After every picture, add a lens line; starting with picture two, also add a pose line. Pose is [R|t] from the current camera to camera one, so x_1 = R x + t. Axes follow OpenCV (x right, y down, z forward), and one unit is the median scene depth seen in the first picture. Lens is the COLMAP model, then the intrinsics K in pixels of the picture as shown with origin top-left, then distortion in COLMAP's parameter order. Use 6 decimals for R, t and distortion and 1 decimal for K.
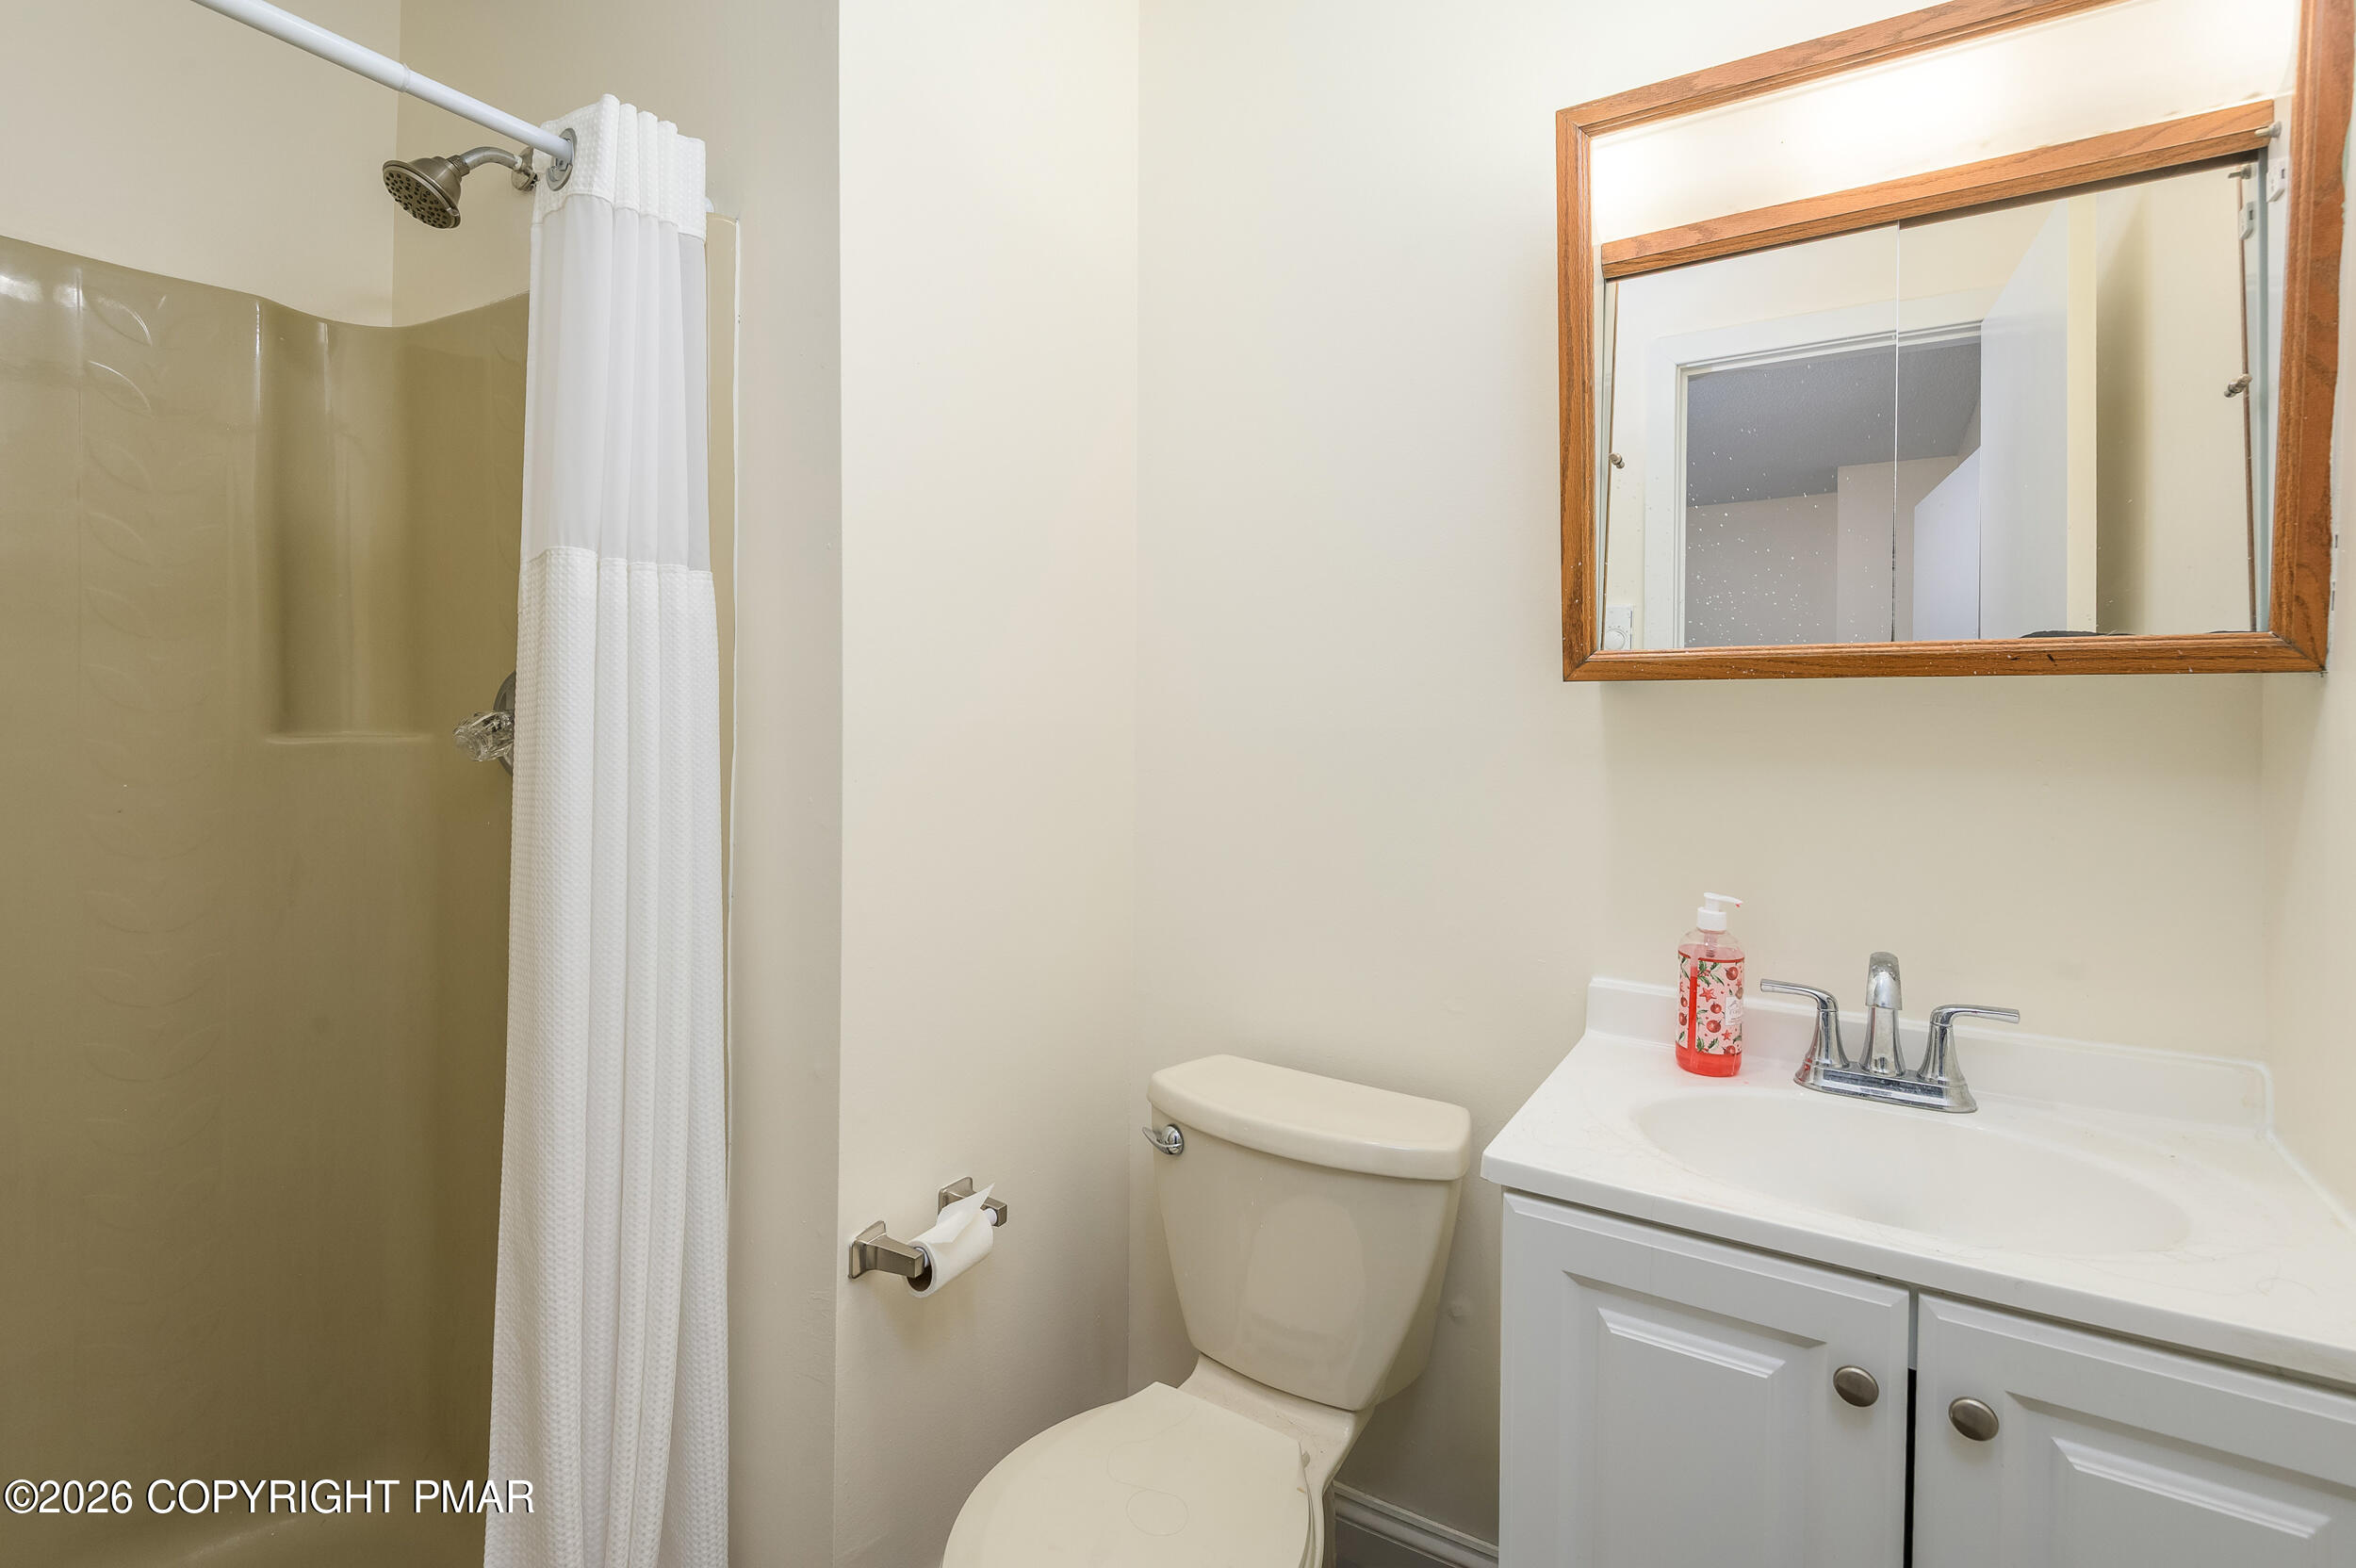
lens RADIAL K [[1098.2, 0, 1180.6], [0, 1098.2, 780.7], [0, 0, 1]] dist [0.019290, -0.009822]
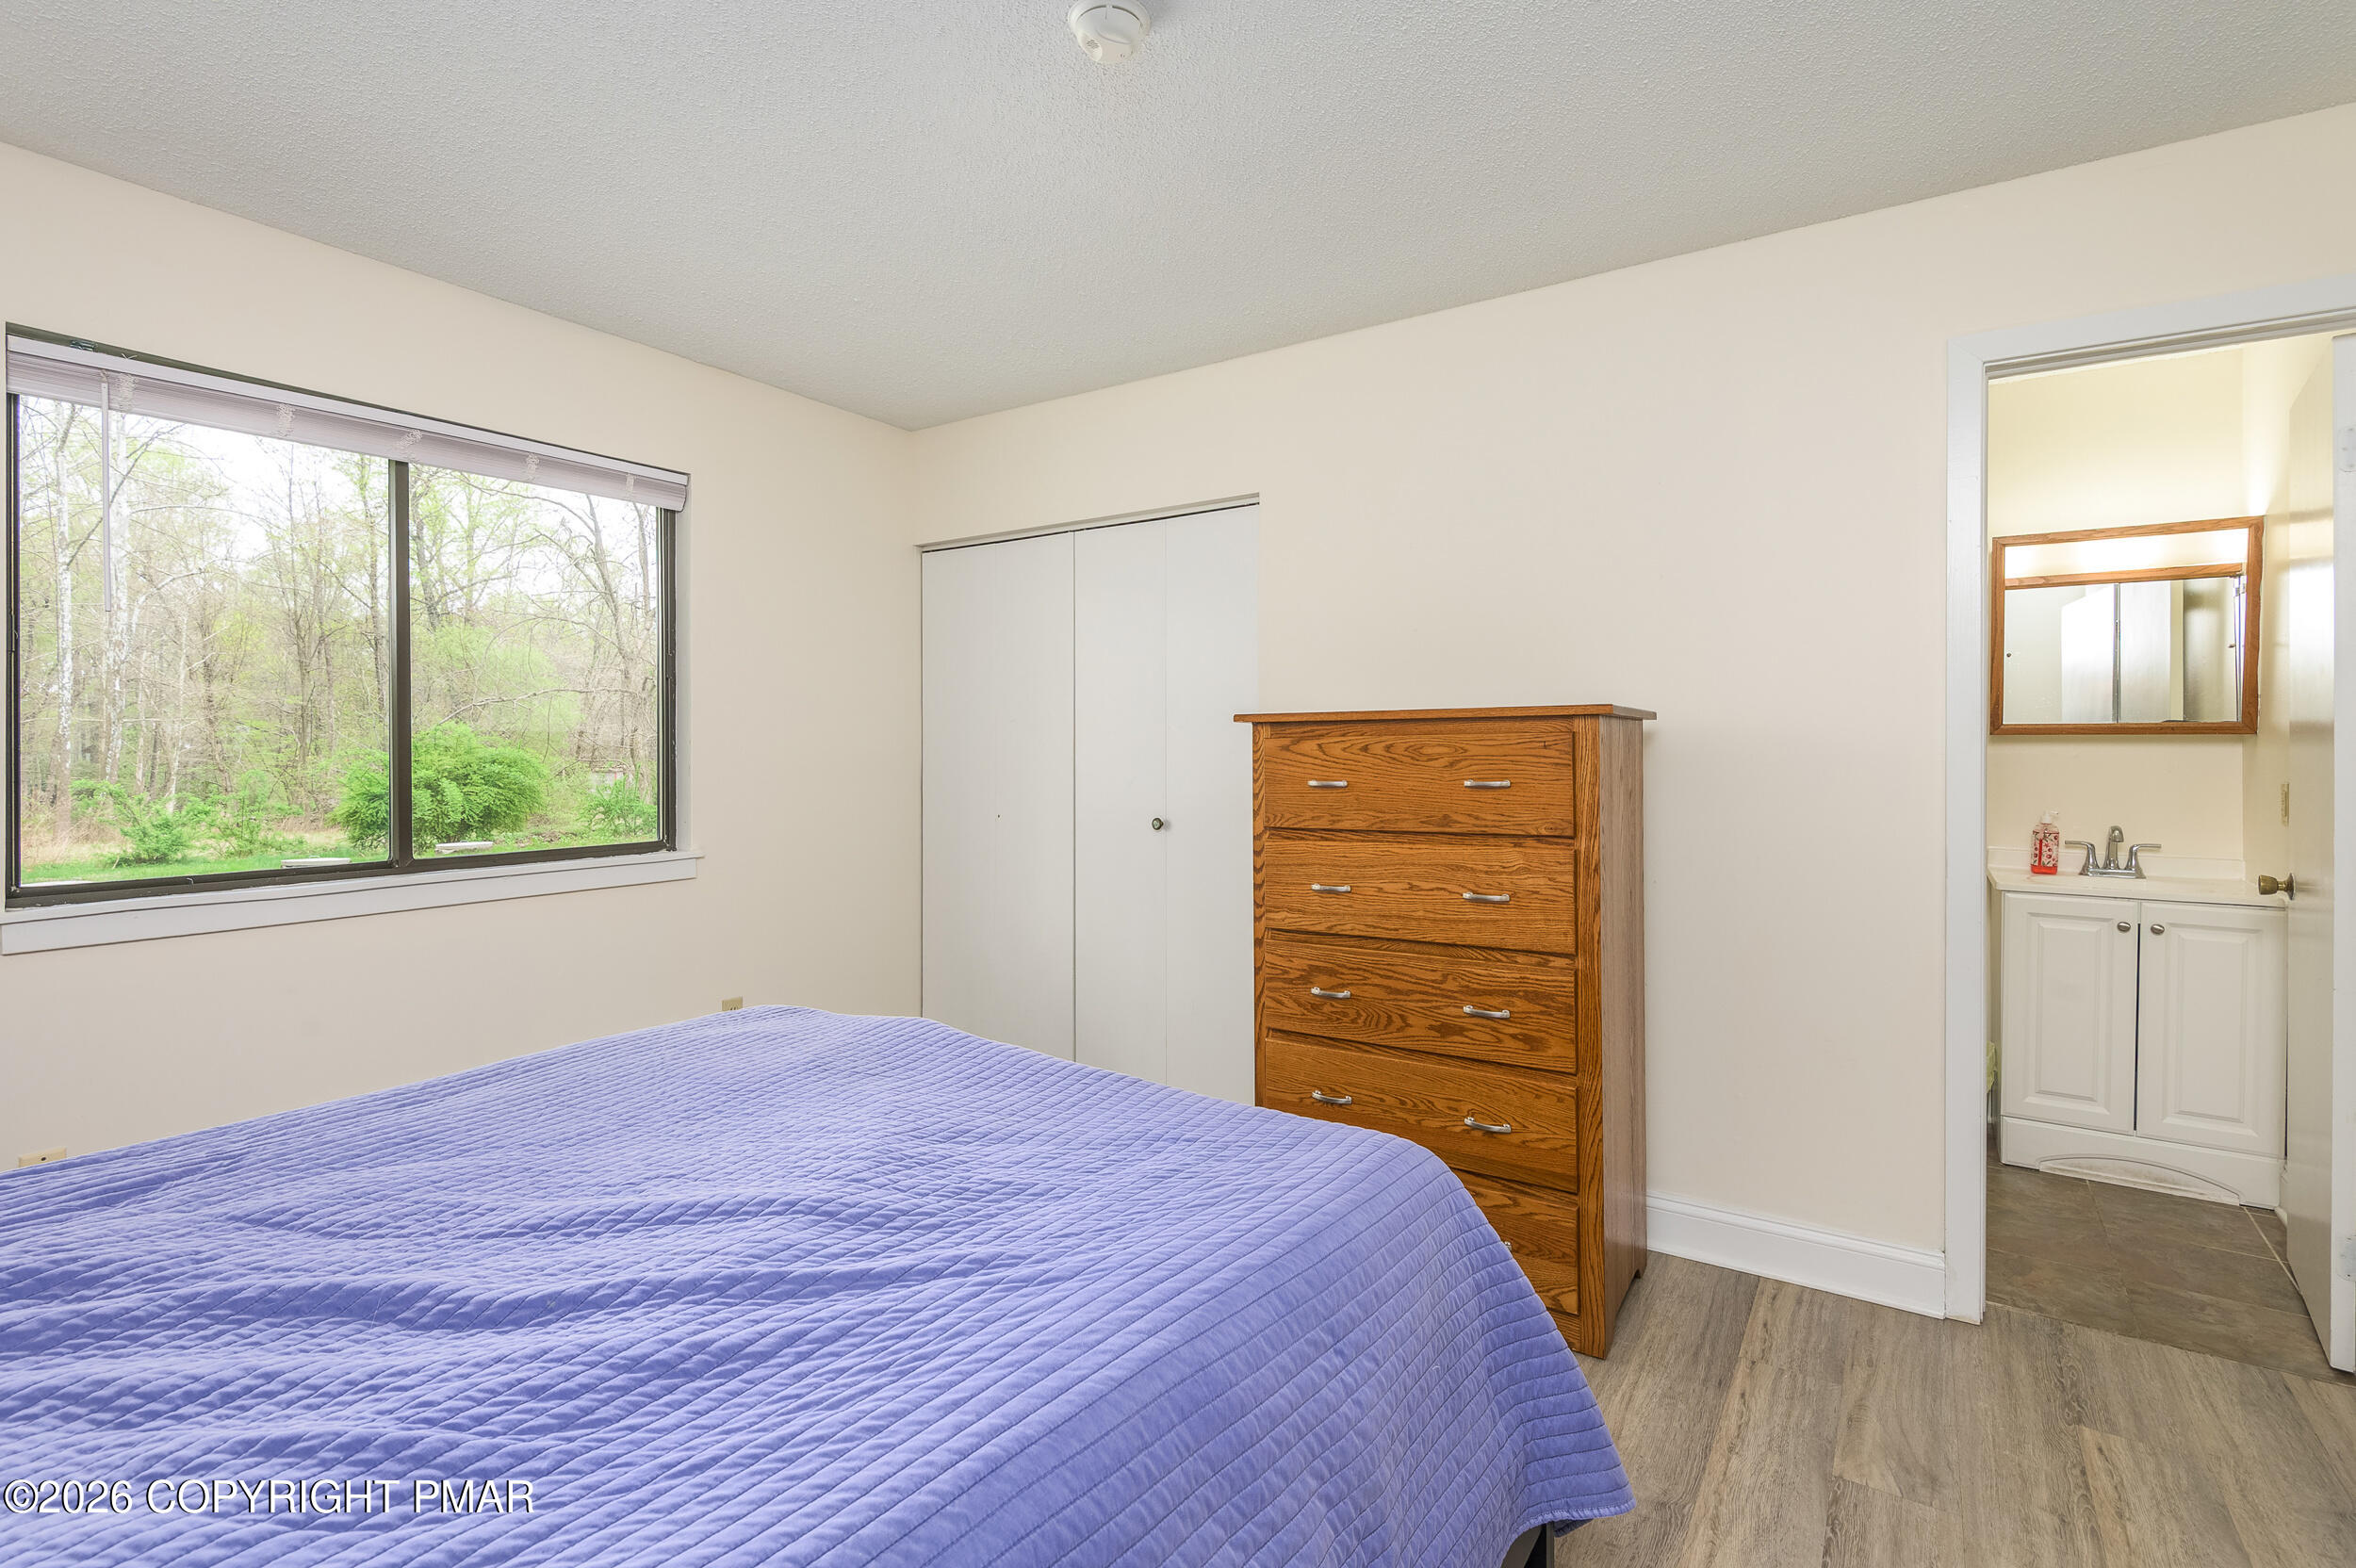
lens RADIAL K [[1098.2, 0, 1177.4], [0, 1098.2, 780.2], [0, 0, 1]] dist [0.019290, -0.009822]
pose [[0.999387, 0.010963, -0.033254, -1.709548], [-0.010887, 0.999938, 0.002492, 0.041335], [0.033280, -0.002129, 0.999444, -1.978863]]
